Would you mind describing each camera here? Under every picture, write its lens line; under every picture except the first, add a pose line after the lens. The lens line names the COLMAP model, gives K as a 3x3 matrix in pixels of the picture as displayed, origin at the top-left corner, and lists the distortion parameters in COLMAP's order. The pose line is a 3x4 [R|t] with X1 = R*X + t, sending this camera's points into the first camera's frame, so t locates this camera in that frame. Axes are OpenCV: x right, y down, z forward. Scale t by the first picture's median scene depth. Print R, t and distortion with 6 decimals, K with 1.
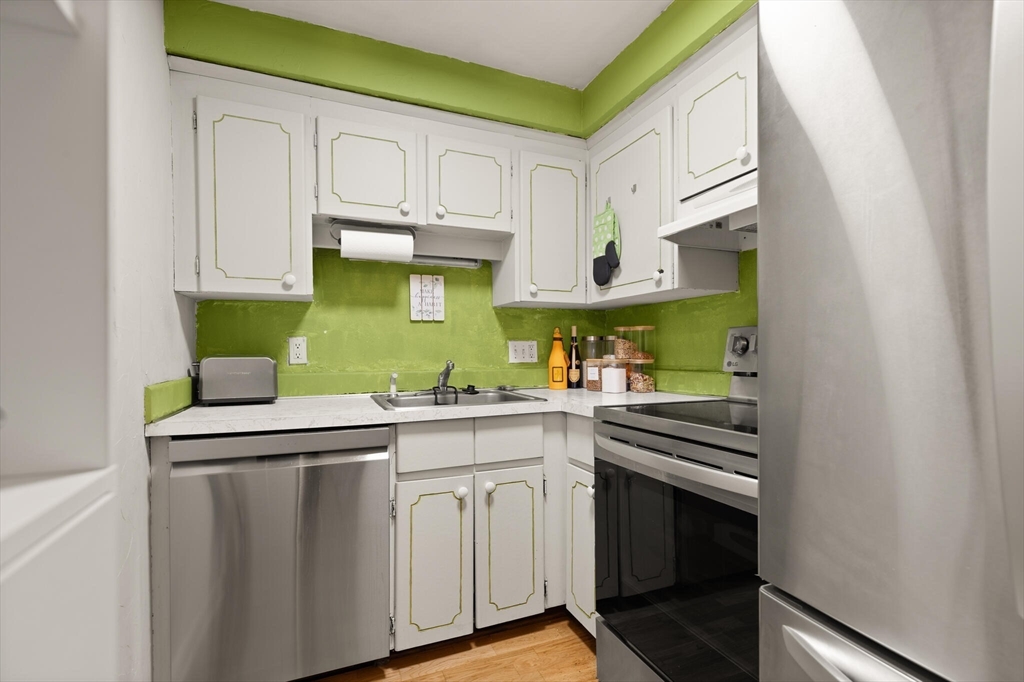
lens RADIAL K [[464.5, 0, 510.0], [0, 464.5, 353.3], [0, 0, 1]] dist [0.002309, -0.002046]
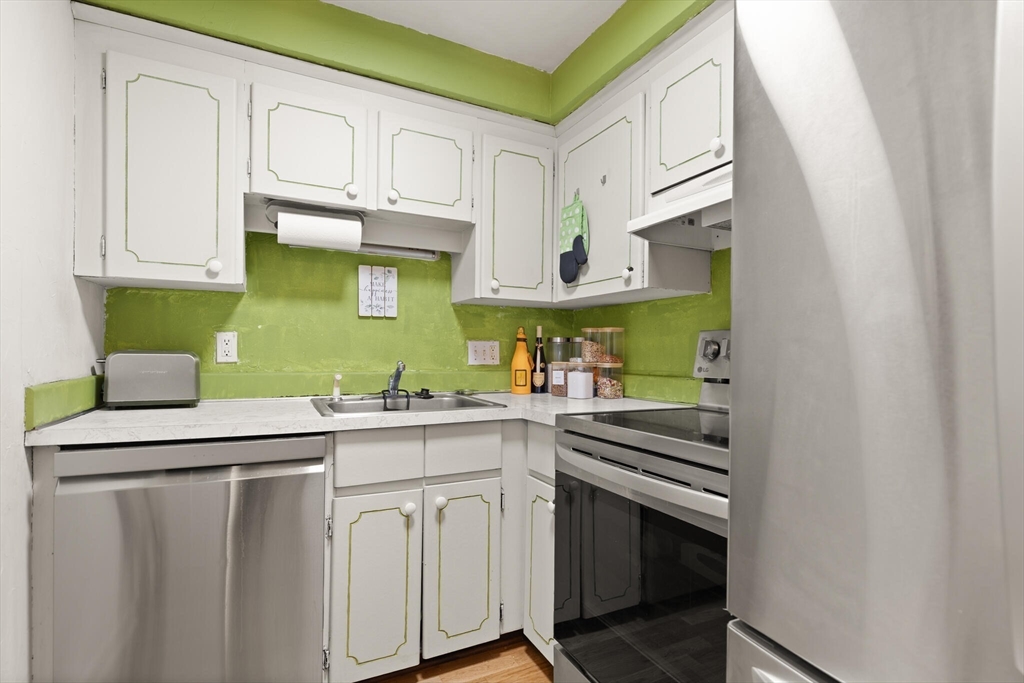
lens RADIAL K [[486.8, 0, 513.1], [0, 486.8, 352.5], [0, 0, 1]] dist [-0.010261, 0.001668]
pose [[0.997194, 0.017085, 0.072891, 0.021750], [-0.016828, 0.999850, -0.004132, -0.001359], [-0.072951, 0.002894, 0.997331, 0.044616]]
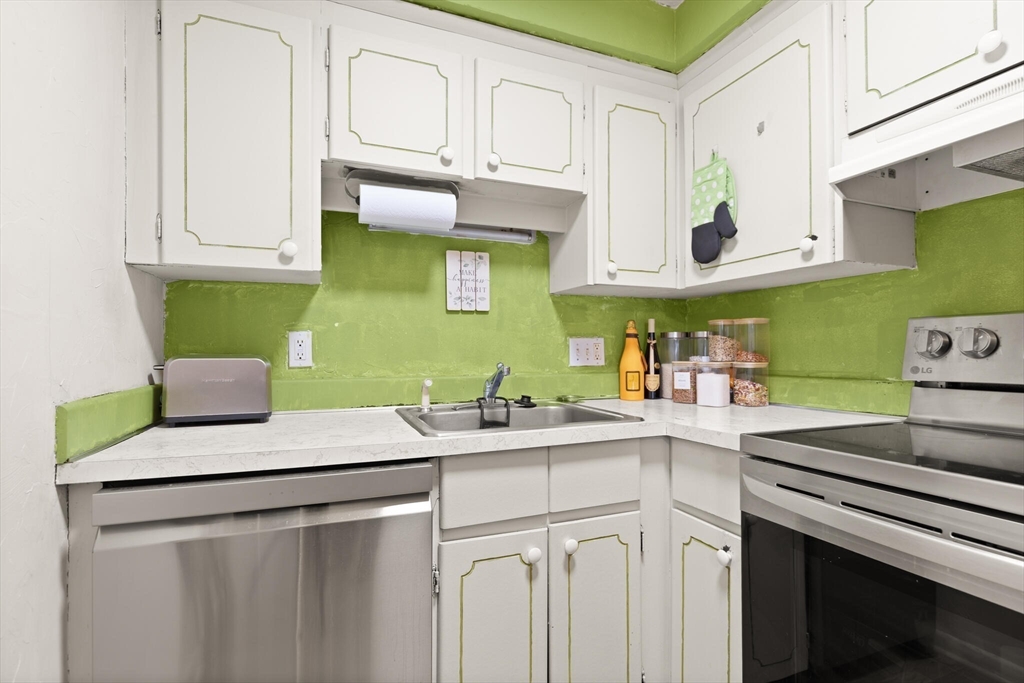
lens RADIAL K [[486.8, 0, 513.9], [0, 486.8, 345.6], [0, 0, 1]] dist [-0.010261, 0.001668]
pose [[0.999795, 0.002586, -0.020066, -0.108446], [-0.002918, 0.999859, -0.016552, 0.000102], [0.020020, 0.016607, 0.999662, 0.252252]]
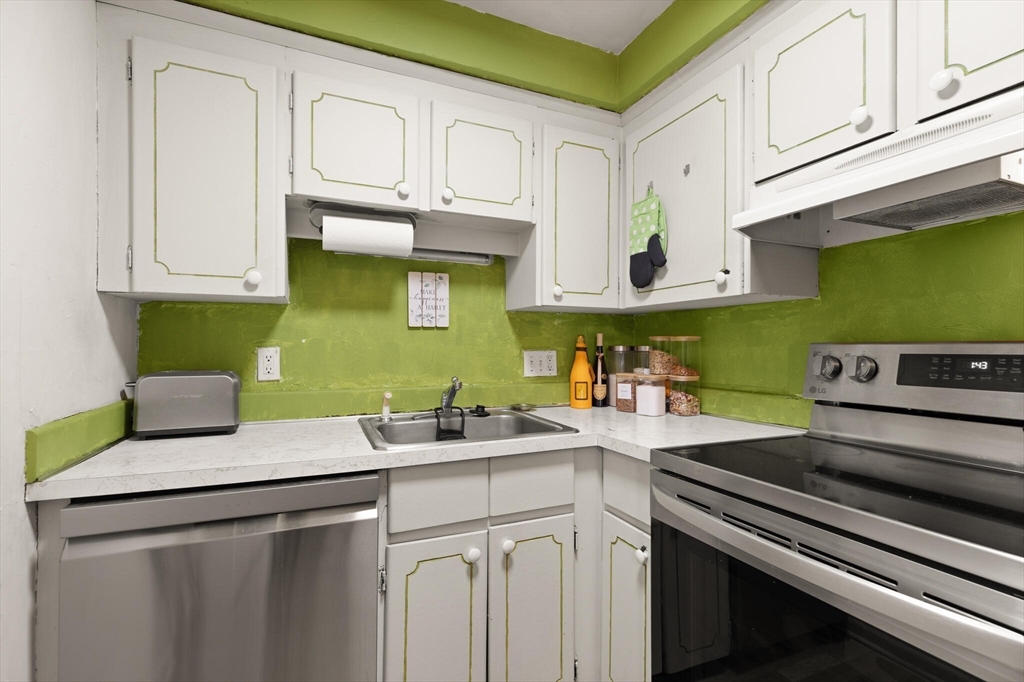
lens RADIAL K [[464.5, 0, 512.8], [0, 464.5, 342.7], [0, 0, 1]] dist [0.002309, -0.002046]
pose [[0.999882, 0.009479, 0.012050, -0.045944], [-0.009307, 0.999855, -0.014283, -0.039840], [-0.012184, 0.014170, 0.999825, 0.205840]]
